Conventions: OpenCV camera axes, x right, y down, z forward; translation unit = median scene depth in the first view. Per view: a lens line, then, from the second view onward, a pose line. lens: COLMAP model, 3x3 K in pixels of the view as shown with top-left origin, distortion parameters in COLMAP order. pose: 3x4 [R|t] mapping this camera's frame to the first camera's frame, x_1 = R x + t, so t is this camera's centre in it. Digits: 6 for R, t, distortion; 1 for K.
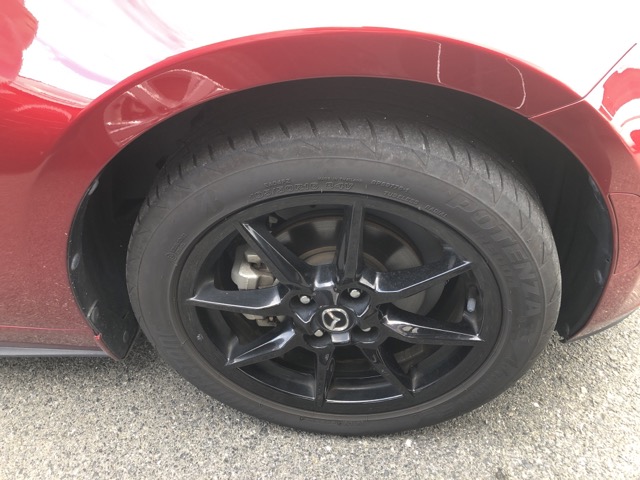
lens RADIAL K [[534.5, 0, 319.9], [0, 534.5, 239.8], [0, 0, 1]] dist [0.021728, -0.010203]
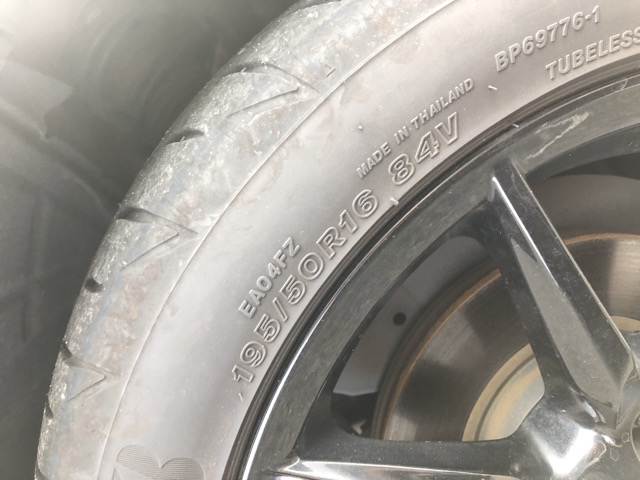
lens RADIAL K [[534.5, 0, 319.4], [0, 534.5, 241.8], [0, 0, 1]] dist [0.021728, -0.010203]
pose [[0.751334, -0.654408, 0.085132, -0.072546], [0.635513, 0.682736, -0.360548, 0.008359], [0.177823, 0.324995, 0.928847, 0.726360]]
